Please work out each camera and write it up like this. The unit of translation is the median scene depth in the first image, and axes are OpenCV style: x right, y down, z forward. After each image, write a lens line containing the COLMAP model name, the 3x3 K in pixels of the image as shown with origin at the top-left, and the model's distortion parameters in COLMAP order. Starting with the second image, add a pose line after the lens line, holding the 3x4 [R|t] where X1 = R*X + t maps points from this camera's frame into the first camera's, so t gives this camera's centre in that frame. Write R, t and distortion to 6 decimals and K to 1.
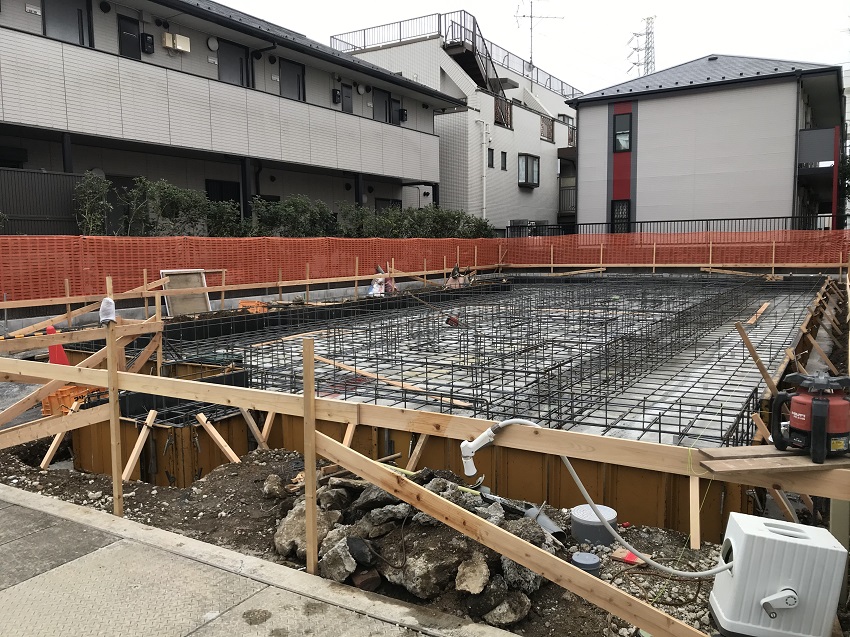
lens RADIAL K [[699.3, 0, 414.5], [0, 699.3, 329.4], [0, 0, 1]] dist [0.009701, -0.002284]
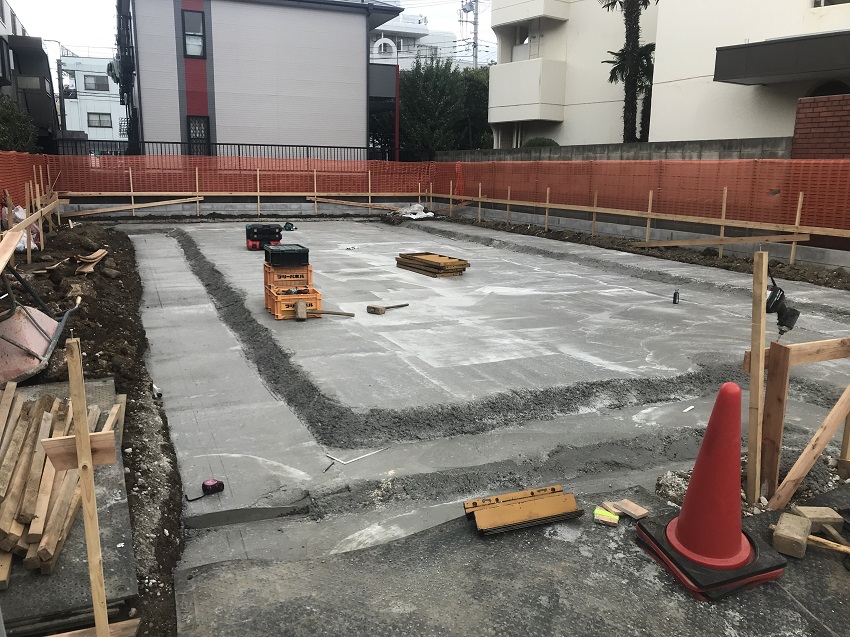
lens RADIAL K [[694.1, 0, 407.0], [0, 694.1, 307.7], [0, 0, 1]] dist [0.002926, -0.012466]
pose [[0.589118, -0.129928, 0.797533, -0.270386], [0.070065, 0.991485, 0.109769, -0.031004], [-0.805004, -0.008788, 0.593205, 0.313452]]
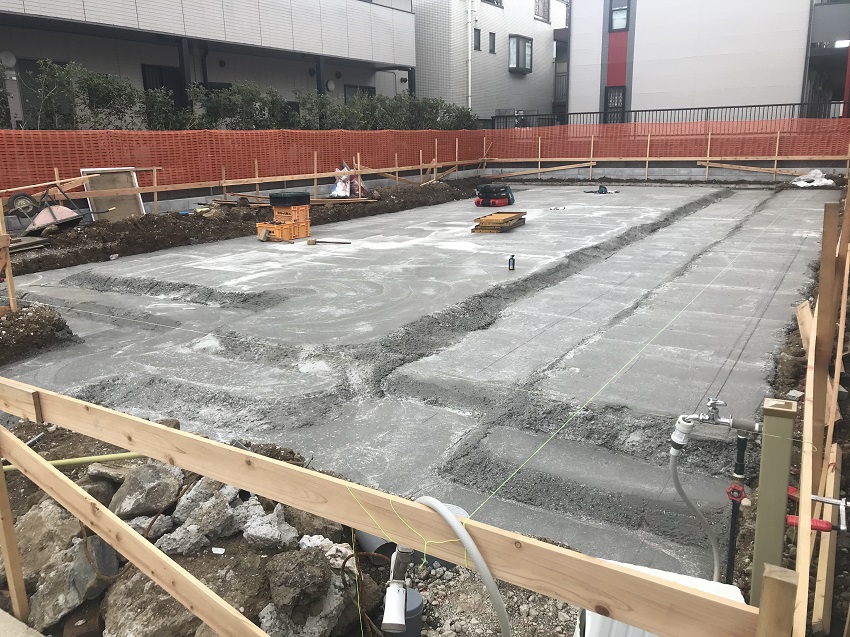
lens RADIAL K [[695.1, 0, 425.0], [0, 695.1, 318.5], [0, 0, 1]] dist [0.002447, -0.000166]
pose [[0.999983, -0.005708, -0.001169, 0.048111], [0.005813, 0.991001, 0.133729, -0.007512], [0.000395, -0.133734, 0.991017, 0.063661]]
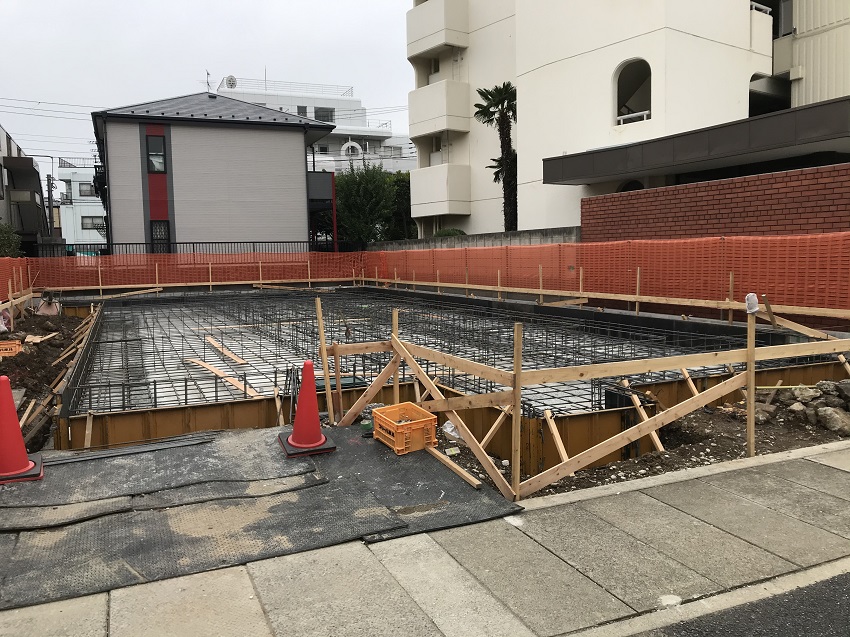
lens RADIAL K [[695.1, 0, 425.0], [0, 695.1, 318.5], [0, 0, 1]] dist [0.002447, -0.000166]
pose [[0.576878, -0.065986, 0.814161, -0.324828], [0.106364, 0.994314, 0.005222, -0.010243], [-0.809876, 0.083585, 0.580616, 0.131390]]
